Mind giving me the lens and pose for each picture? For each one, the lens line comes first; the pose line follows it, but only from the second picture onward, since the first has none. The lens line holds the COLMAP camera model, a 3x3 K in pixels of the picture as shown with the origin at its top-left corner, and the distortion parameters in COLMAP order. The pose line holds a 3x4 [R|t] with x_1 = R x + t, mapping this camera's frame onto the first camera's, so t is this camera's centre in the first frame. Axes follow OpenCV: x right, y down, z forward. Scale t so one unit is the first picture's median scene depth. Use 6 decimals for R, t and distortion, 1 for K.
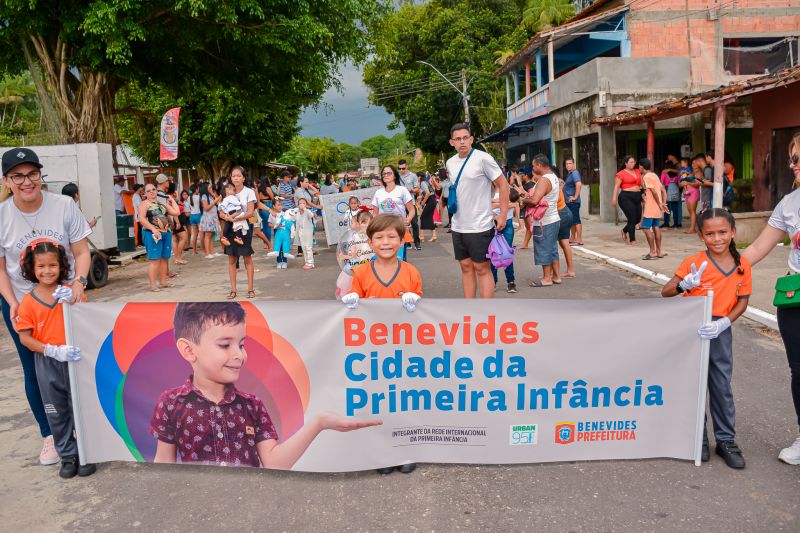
lens RADIAL K [[622.2, 0, 400.0], [0, 622.2, 266.5], [0, 0, 1]] dist [-0.059445, -0.002601]
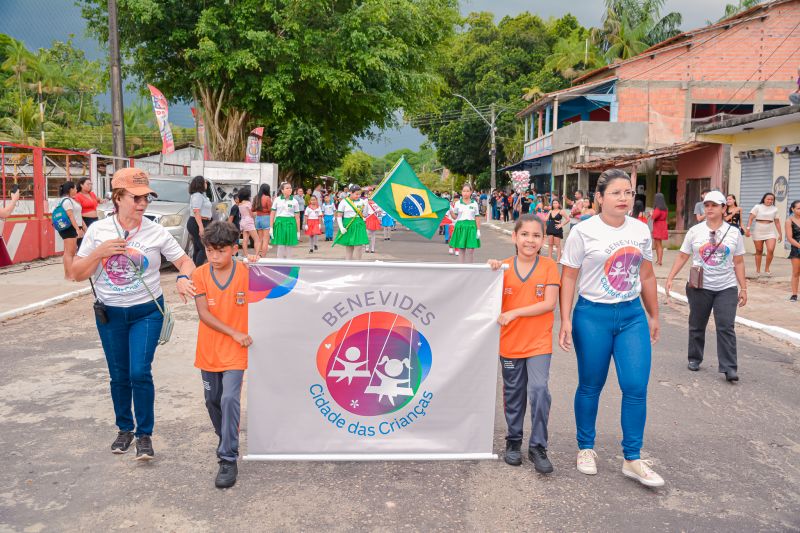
lens RADIAL K [[768.8, 0, 400.0], [0, 768.8, 266.5], [0, 0, 1]] dist [0.000679, 0.004568]
pose [[0.997493, 0.069185, -0.014859, -0.037798], [-0.069815, 0.996444, -0.047179, 0.084417], [0.011542, 0.048099, 0.998776, -0.584193]]
